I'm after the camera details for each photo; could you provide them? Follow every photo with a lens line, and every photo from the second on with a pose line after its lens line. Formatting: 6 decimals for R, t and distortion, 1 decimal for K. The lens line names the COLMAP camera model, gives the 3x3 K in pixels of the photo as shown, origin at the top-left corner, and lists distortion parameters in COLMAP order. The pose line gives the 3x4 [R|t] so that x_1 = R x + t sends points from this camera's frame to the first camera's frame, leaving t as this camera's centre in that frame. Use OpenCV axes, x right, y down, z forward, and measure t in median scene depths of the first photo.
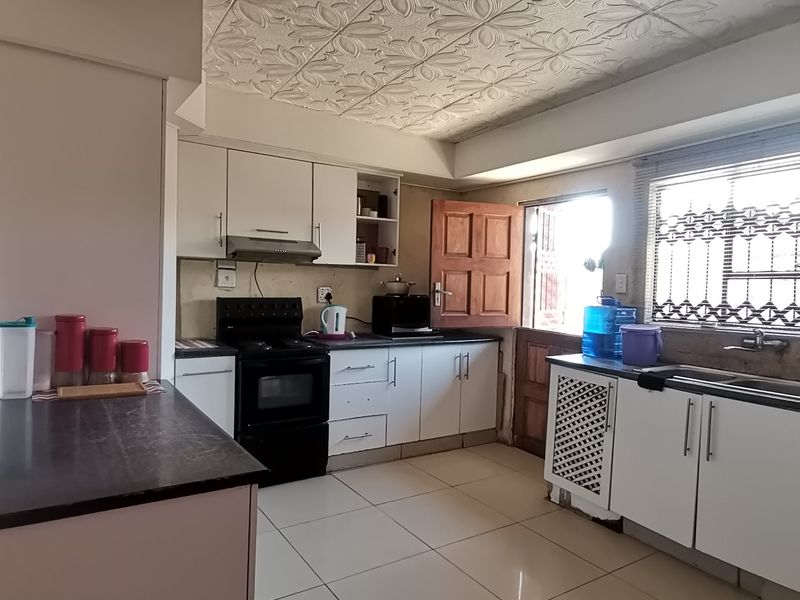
lens RADIAL K [[540.5, 0, 400.1], [0, 540.5, 301.1], [0, 0, 1]] dist [0.042574, -0.006908]
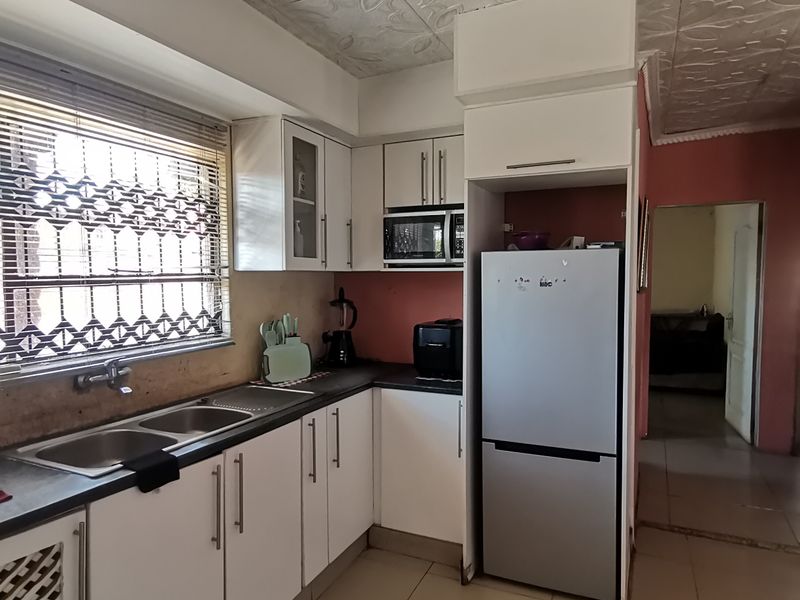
lens RADIAL K [[540.5, 0, 397.1], [0, 540.5, 296.6], [0, 0, 1]] dist [0.042574, -0.006908]
pose [[-0.525013, -0.058980, 0.849048, -0.142610], [0.027023, 0.995938, 0.085894, -0.076739], [-0.850665, 0.068039, -0.521287, 1.017115]]
